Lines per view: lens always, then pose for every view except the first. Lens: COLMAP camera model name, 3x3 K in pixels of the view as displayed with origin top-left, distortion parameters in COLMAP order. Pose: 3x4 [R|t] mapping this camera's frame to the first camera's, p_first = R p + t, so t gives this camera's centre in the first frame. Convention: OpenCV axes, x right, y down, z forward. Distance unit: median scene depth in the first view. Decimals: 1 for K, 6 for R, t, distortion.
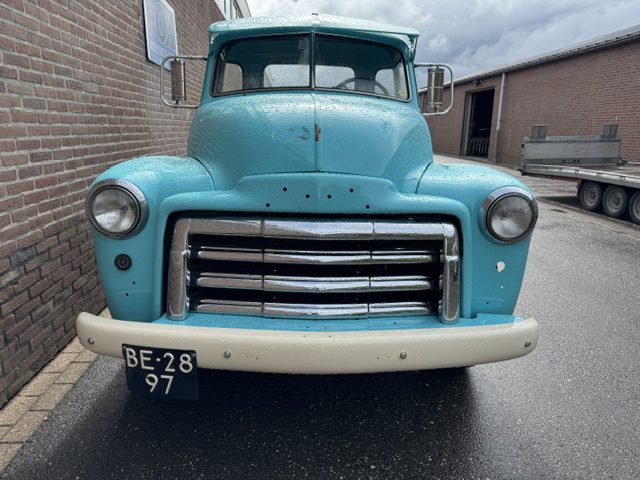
lens RADIAL K [[454.2, 0, 320.0], [0, 454.2, 240.0], [0, 0, 1]] dist [0.045794, -0.047335]
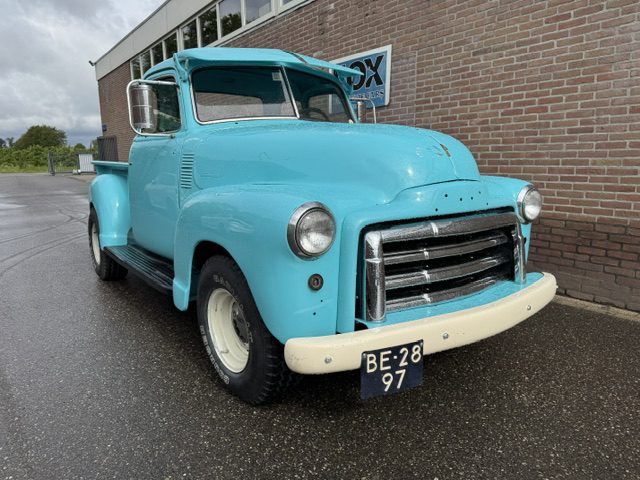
lens RADIAL K [[456.3, 0, 320.0], [0, 456.3, 240.0], [0, 0, 1]] dist [0.034480, -0.043449]
pose [[0.841691, -0.125160, 0.525253, -1.034589], [0.160269, 0.986835, -0.021675, -0.020359], [-0.515626, 0.102425, 0.850670, 0.130980]]
